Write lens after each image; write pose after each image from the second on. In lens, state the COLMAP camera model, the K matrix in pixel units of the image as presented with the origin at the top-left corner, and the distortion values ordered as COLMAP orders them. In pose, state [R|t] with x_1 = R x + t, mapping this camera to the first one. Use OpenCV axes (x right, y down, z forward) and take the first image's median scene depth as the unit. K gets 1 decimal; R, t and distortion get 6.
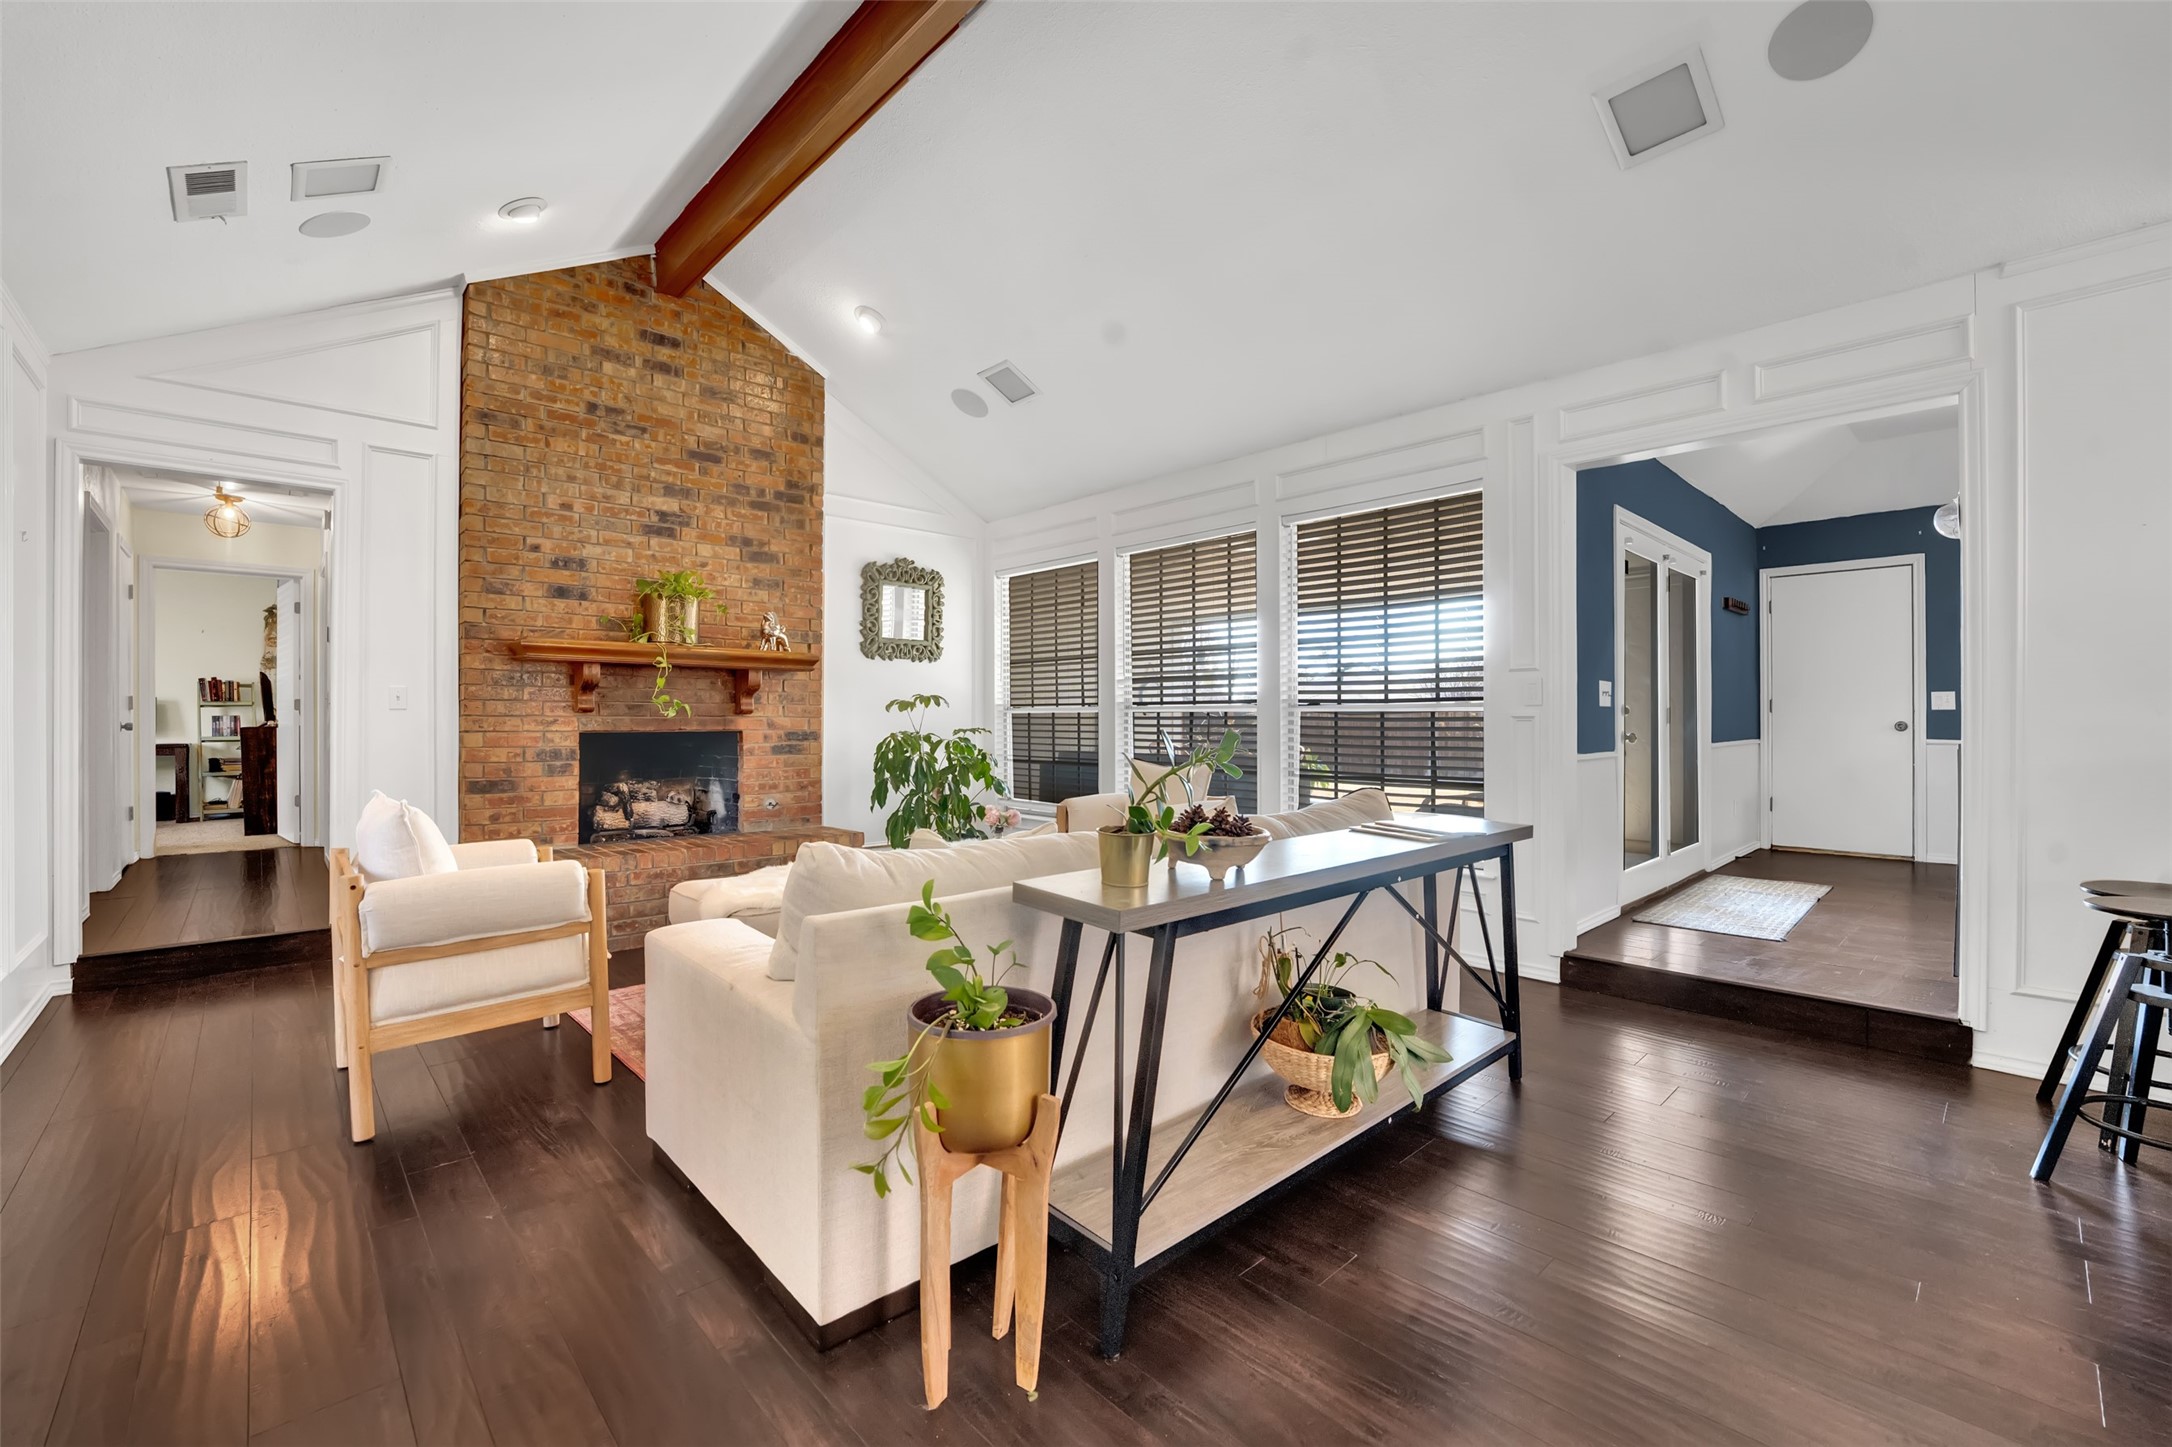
lens RADIAL K [[897.5, 0, 1087.5], [0, 897.5, 712.8], [0, 0, 1]] dist [-0.020400, 0.000127]
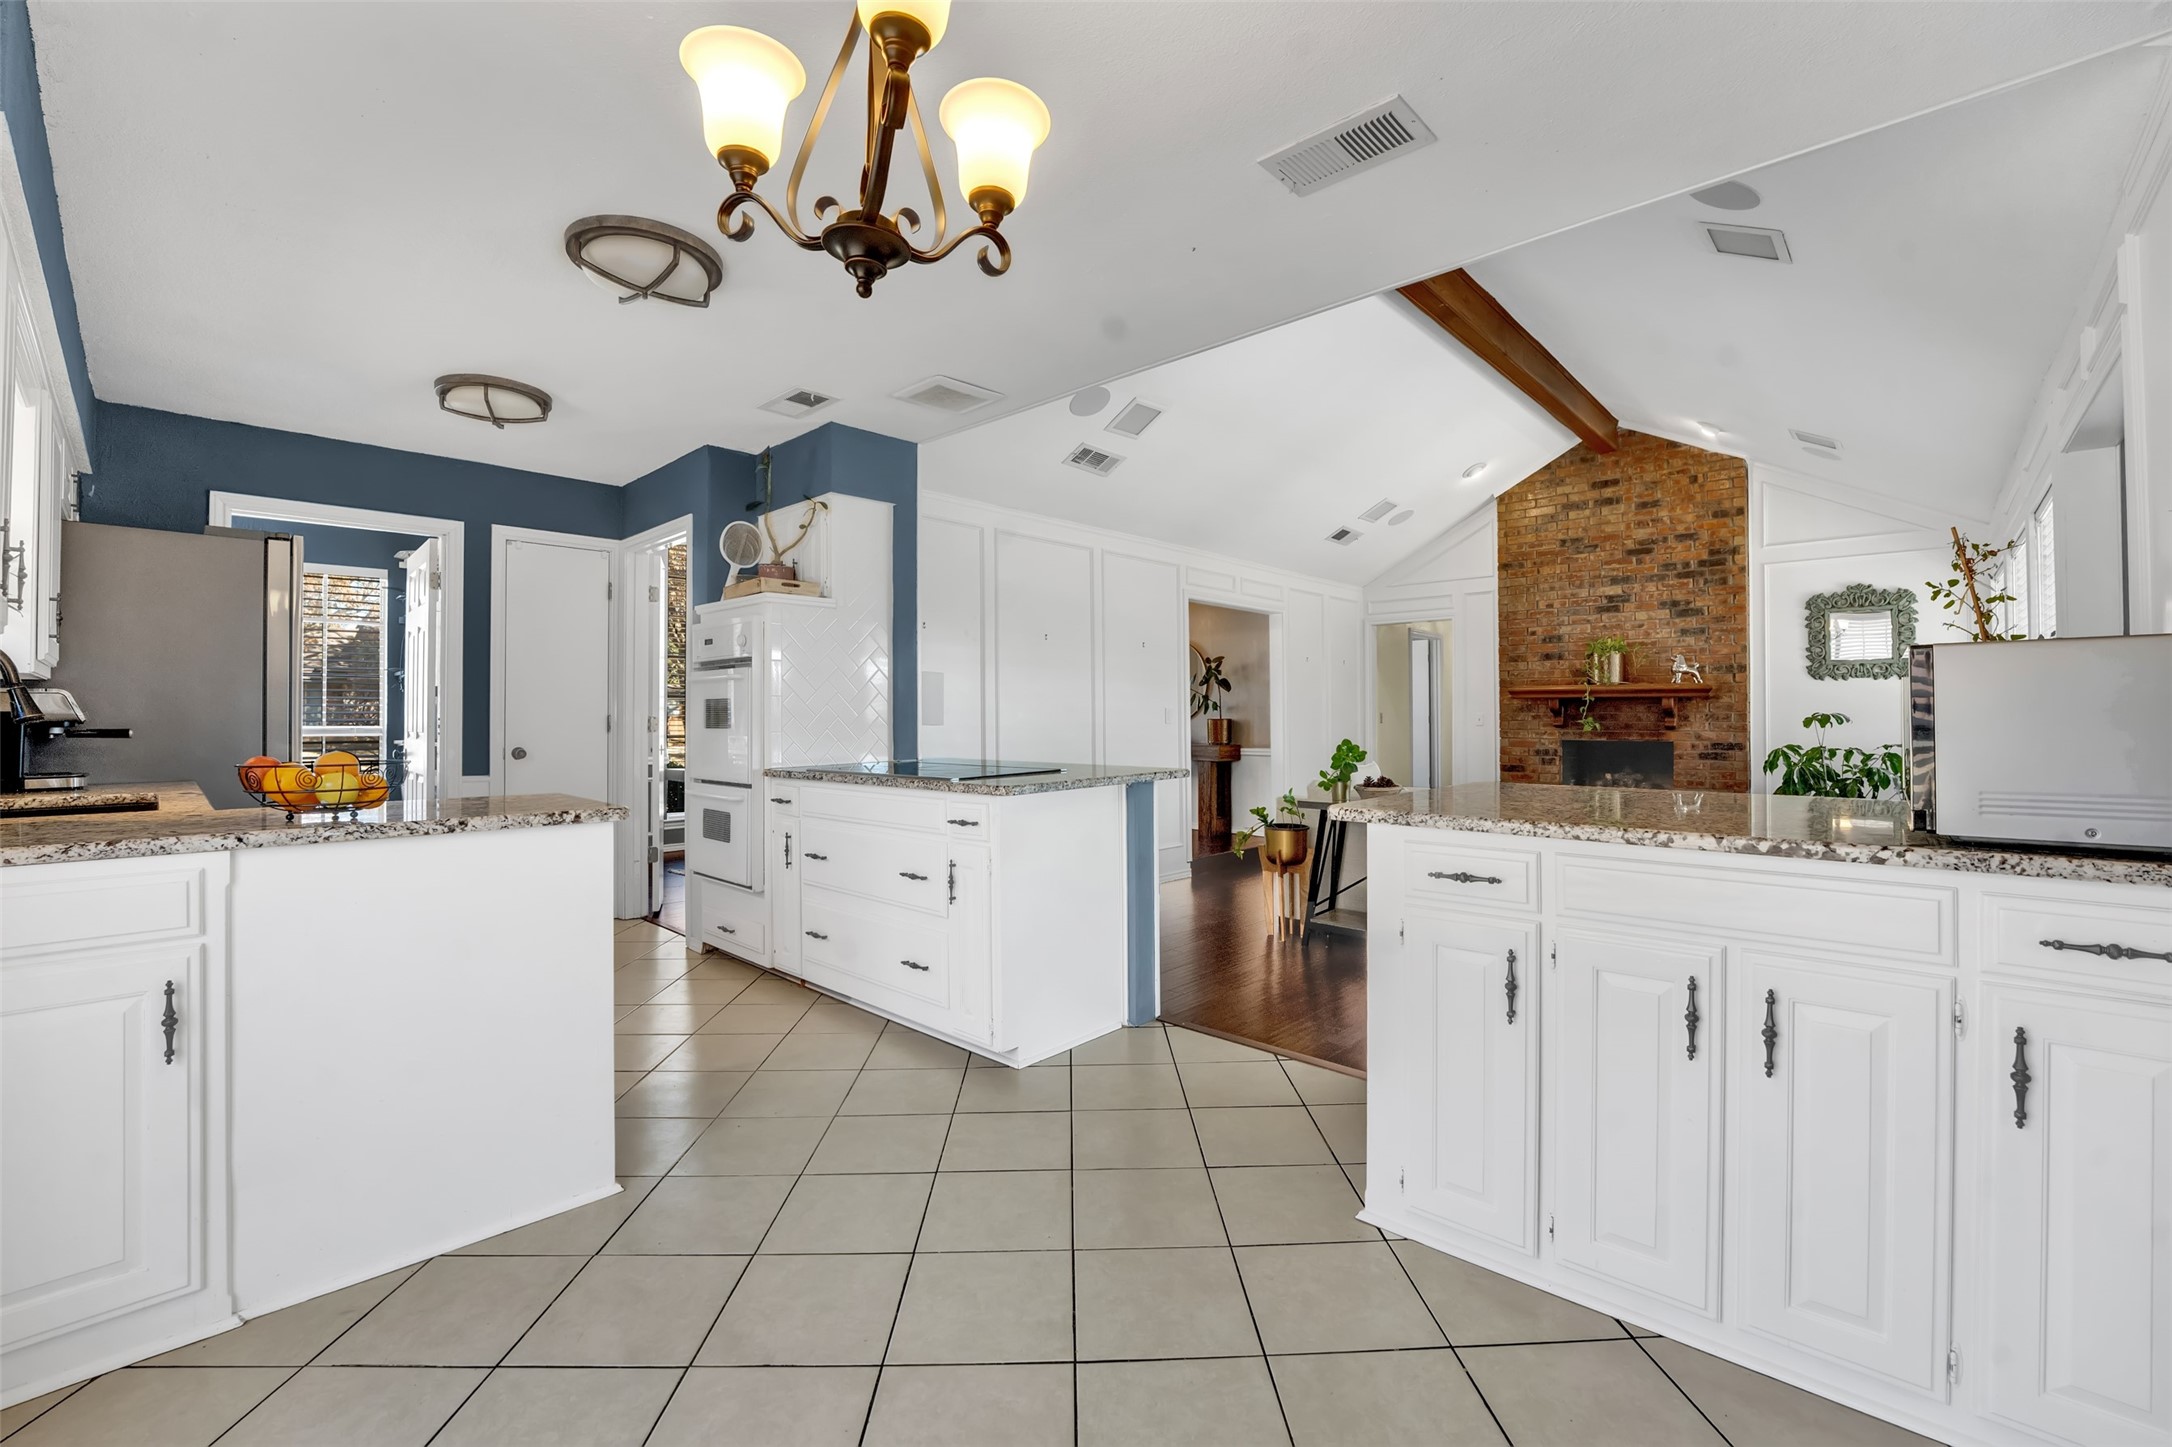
lens RADIAL K [[897.5, 0, 1087.5], [0, 897.5, 709.1], [0, 0, 1]] dist [-0.020400, 0.000127]
pose [[0.078825, -0.014376, -0.996785, 0.946687], [0.003568, 0.999894, -0.014139, -0.013532], [0.996882, -0.002442, 0.078868, -0.008629]]
